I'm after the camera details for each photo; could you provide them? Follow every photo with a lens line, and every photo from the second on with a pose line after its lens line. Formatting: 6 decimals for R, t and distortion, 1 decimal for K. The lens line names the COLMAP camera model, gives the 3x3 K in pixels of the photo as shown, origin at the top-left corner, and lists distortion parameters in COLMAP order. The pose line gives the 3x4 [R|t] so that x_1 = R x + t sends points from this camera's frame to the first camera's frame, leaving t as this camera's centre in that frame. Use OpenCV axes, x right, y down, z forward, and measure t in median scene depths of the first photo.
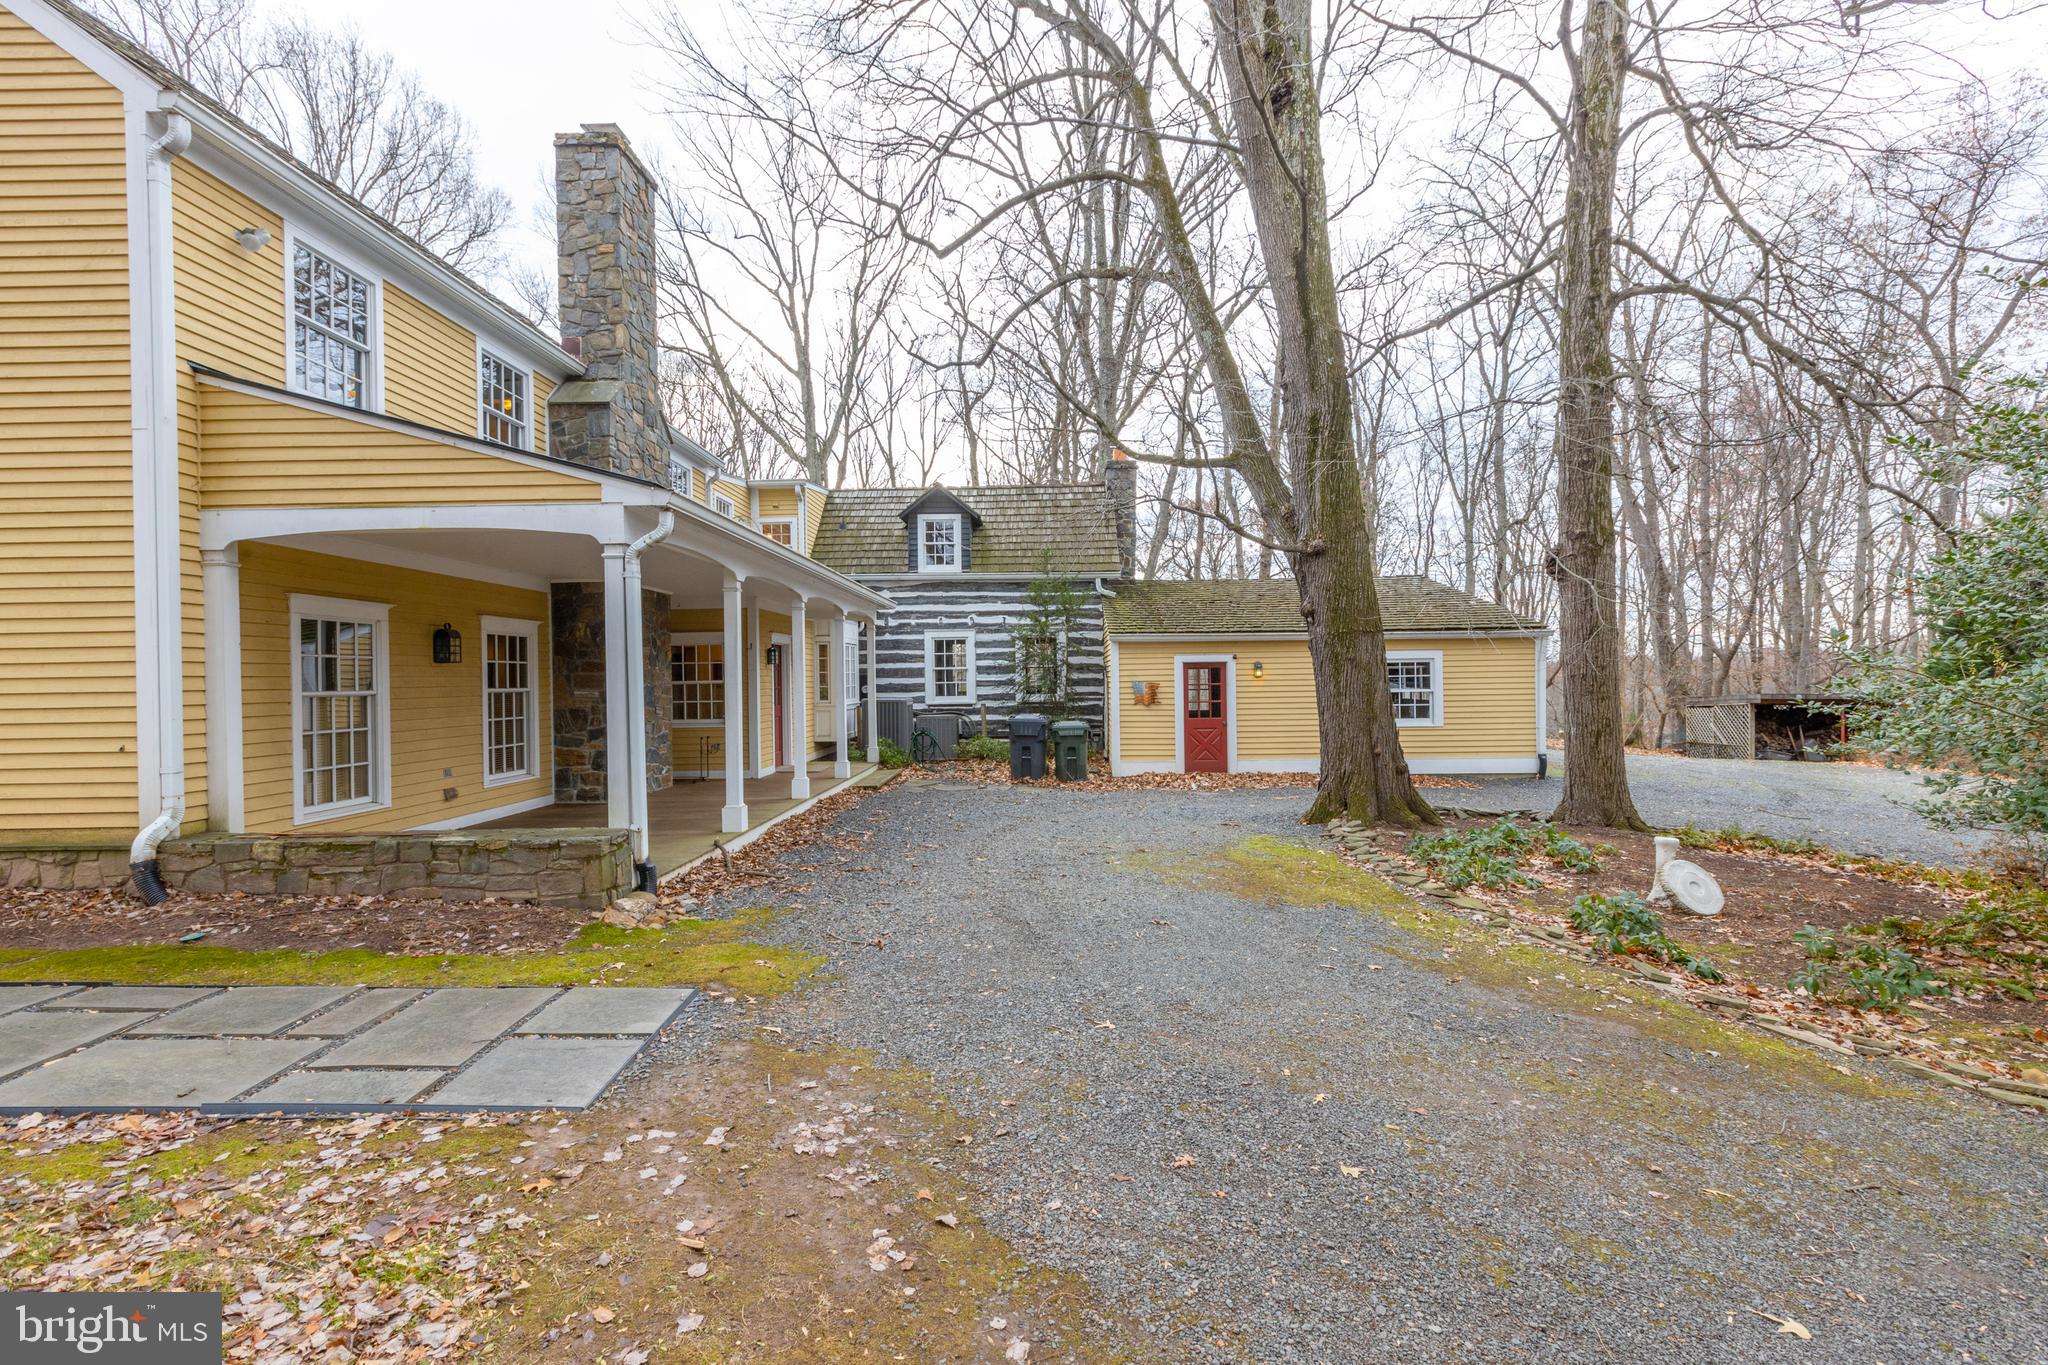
lens RADIAL K [[924.2, 0, 1024.0], [0, 924.2, 682.5], [0, 0, 1]] dist [0.000436, -0.000546]
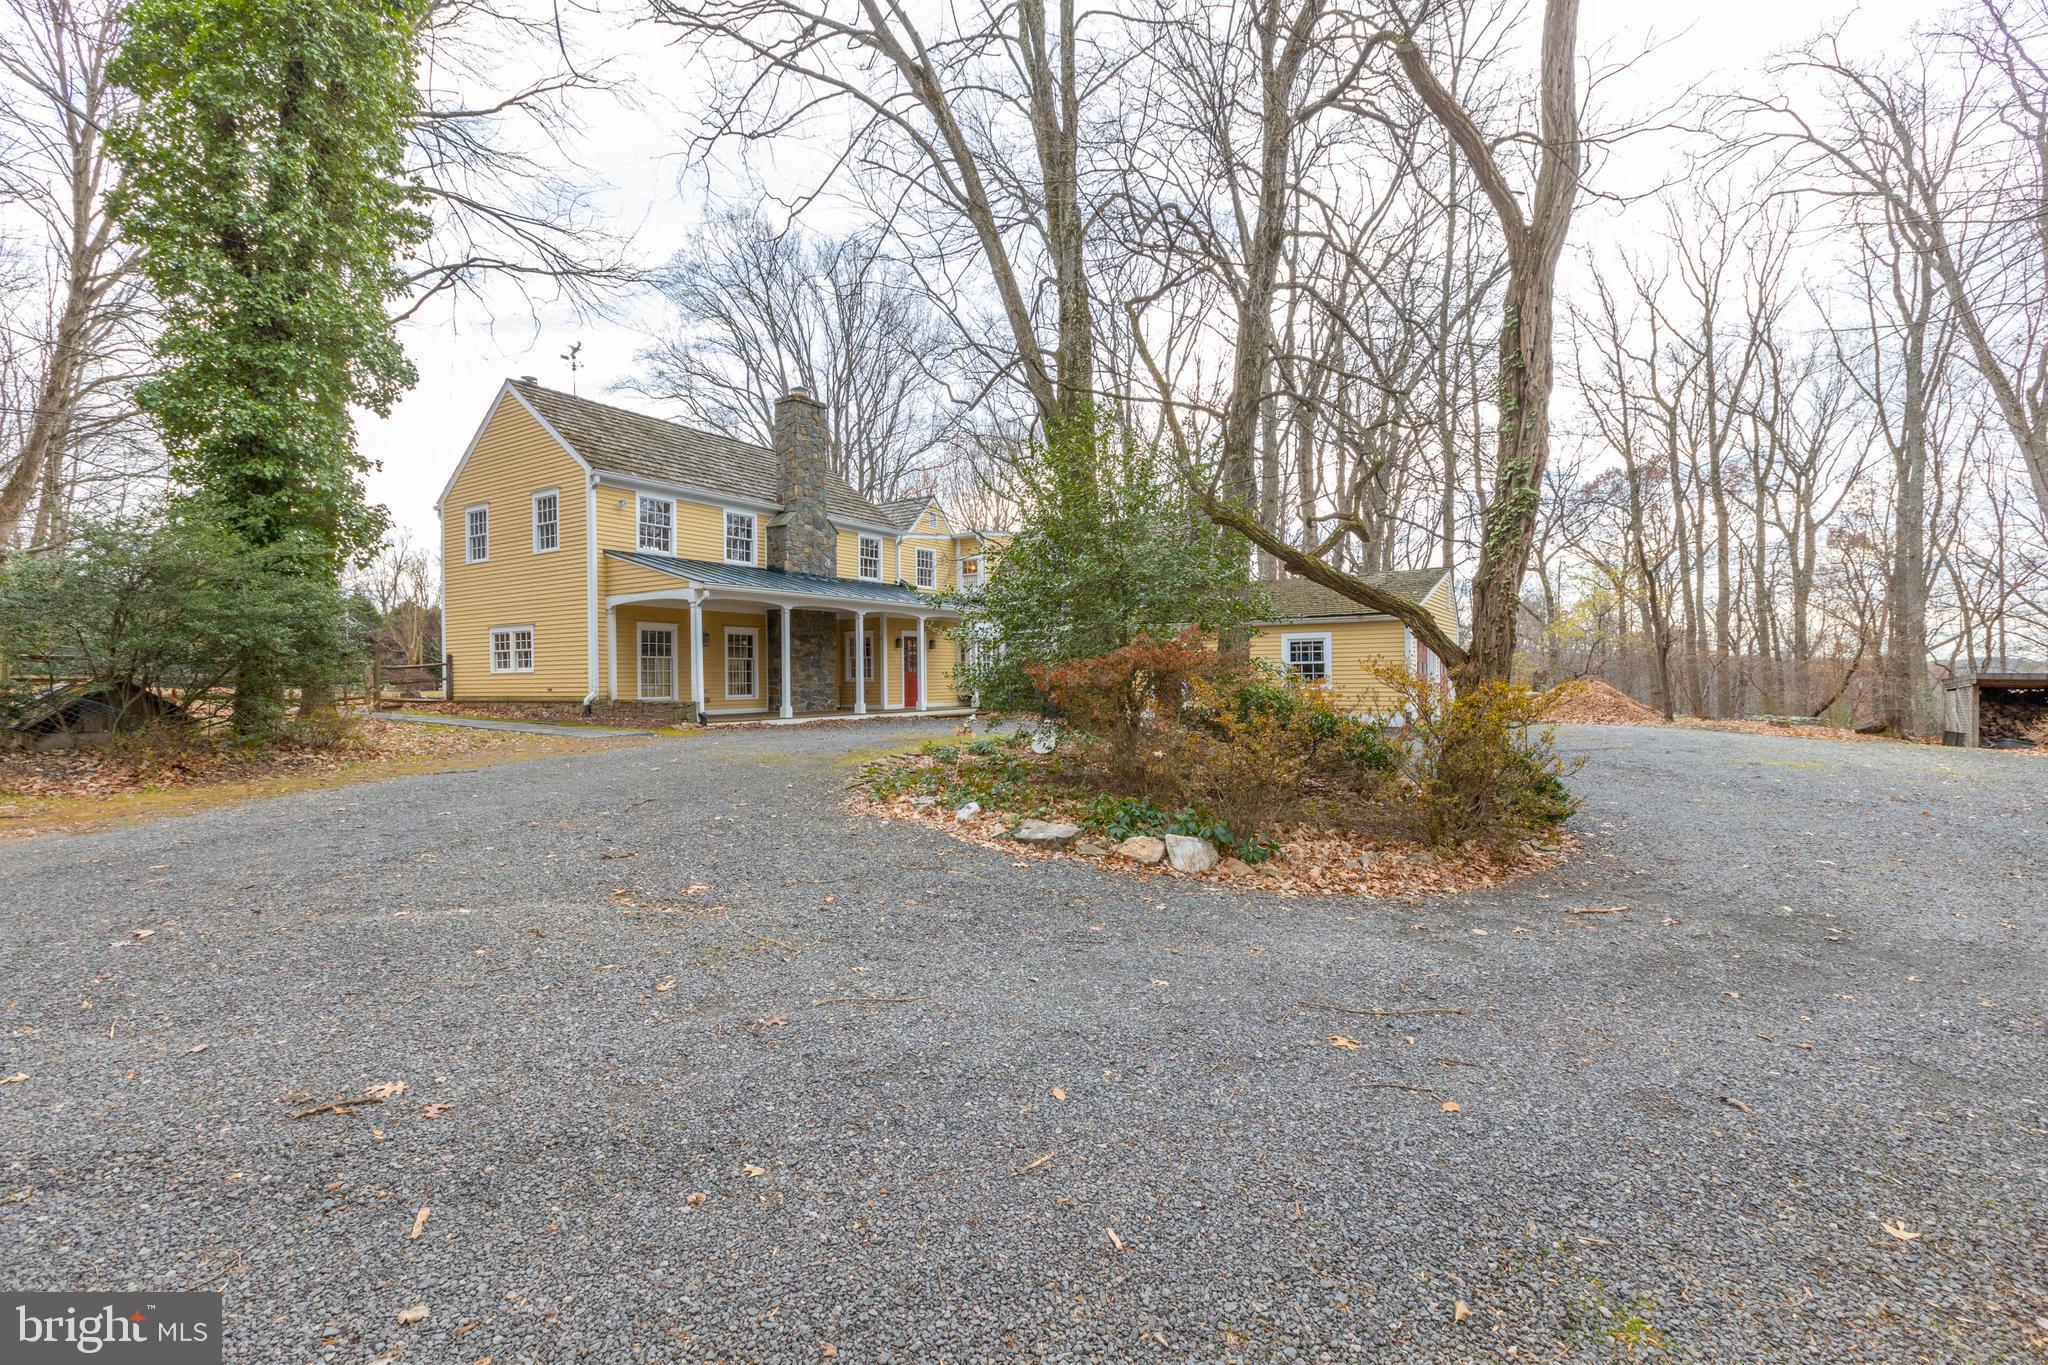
lens RADIAL K [[924.2, 0, 1024.0], [0, 924.2, 682.5], [0, 0, 1]] dist [0.000436, -0.000546]
pose [[0.840245, 0.006927, -0.542163, 0.798342], [-0.004674, 0.999974, 0.005533, 0.032027], [0.542187, -0.002114, 0.840255, -0.343106]]
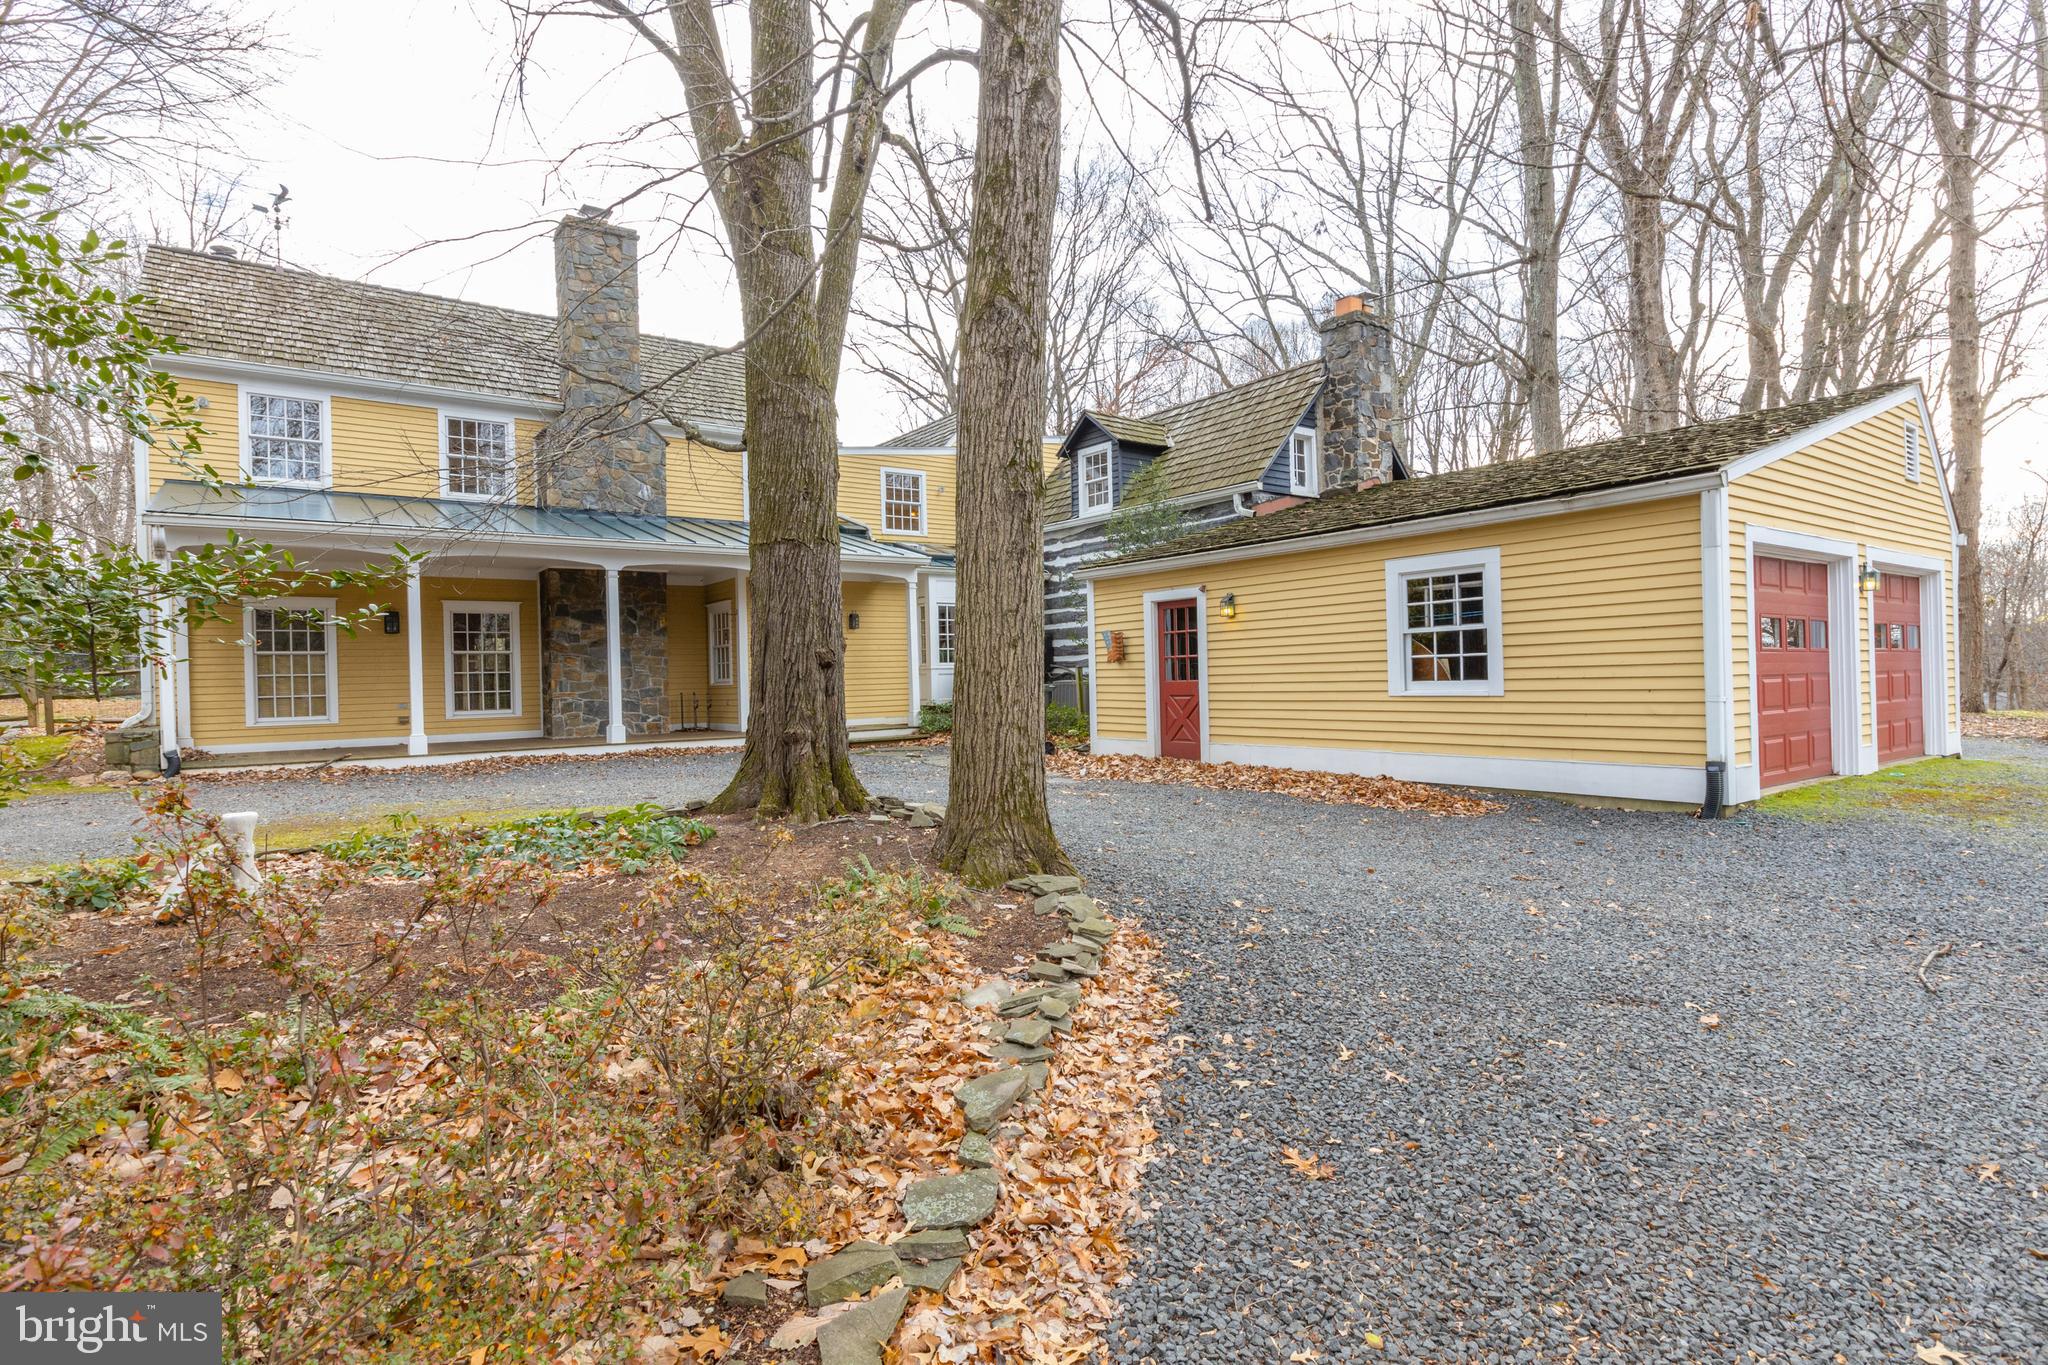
lens RADIAL K [[1017.9, 0, 1024.0], [0, 1017.9, 682.5], [0, 0, 1]] dist [-0.003230, -0.000705]
pose [[0.602613, 0.000801, -0.798033, 0.741218], [0.013579, 0.999844, 0.011257, 0.029981], [0.797918, -0.017620, 0.602508, 0.447399]]
